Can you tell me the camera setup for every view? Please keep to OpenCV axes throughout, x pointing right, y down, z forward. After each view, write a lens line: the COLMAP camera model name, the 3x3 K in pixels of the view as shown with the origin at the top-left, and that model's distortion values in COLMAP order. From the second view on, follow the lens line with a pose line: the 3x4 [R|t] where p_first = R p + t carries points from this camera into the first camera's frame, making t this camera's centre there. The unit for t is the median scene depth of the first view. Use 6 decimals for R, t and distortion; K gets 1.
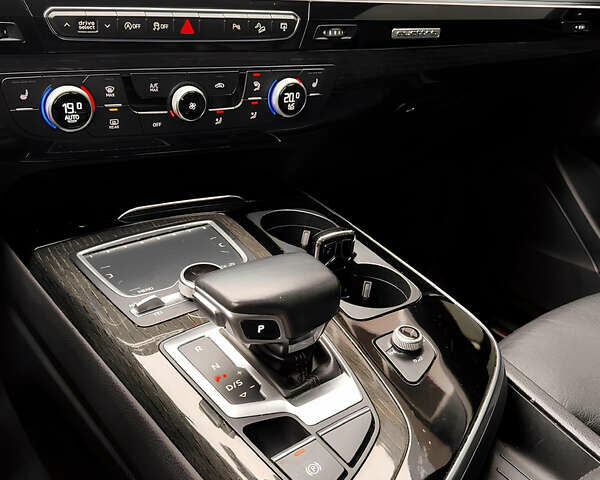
lens RADIAL K [[623.2, 0, 300.0], [0, 623.2, 240.0], [0, 0, 1]] dist [0.189895, -0.447825]
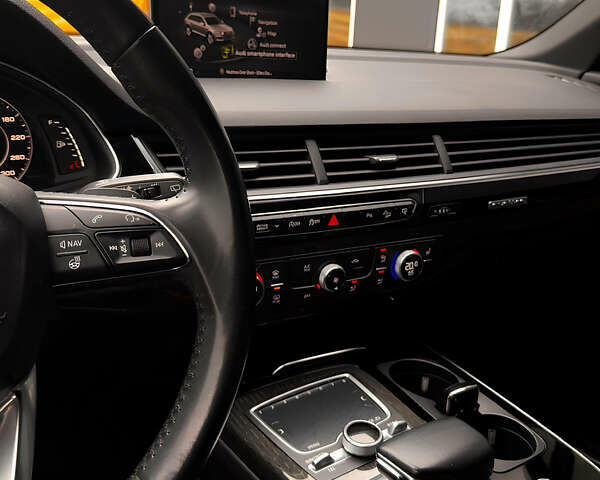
lens RADIAL K [[623.2, 0, 300.0], [0, 623.2, 240.0], [0, 0, 1]] dist [0.189895, -0.447825]
pose [[0.998392, -0.022928, -0.051842, -0.174094], [0.015118, 0.989123, -0.146310, -0.113039], [0.054633, 0.145291, 0.987879, -0.207203]]
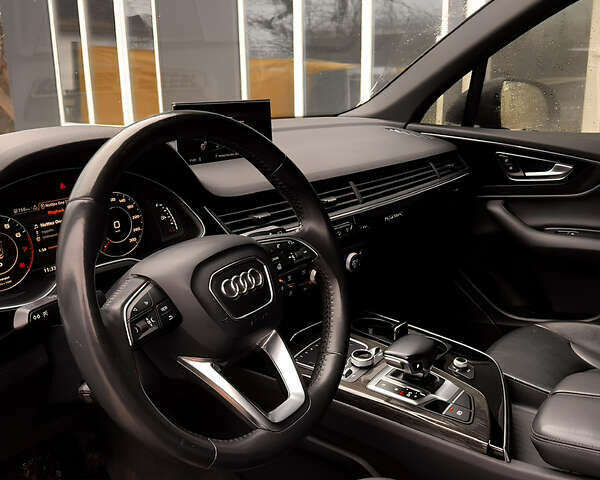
lens RADIAL K [[623.2, 0, 300.0], [0, 623.2, 240.0], [0, 0, 1]] dist [0.189895, -0.447825]
pose [[0.953290, -0.165914, 0.252409, -0.708764], [0.207655, 0.966826, -0.148751, -0.043086], [-0.219356, 0.194217, 0.956118, -0.903804]]
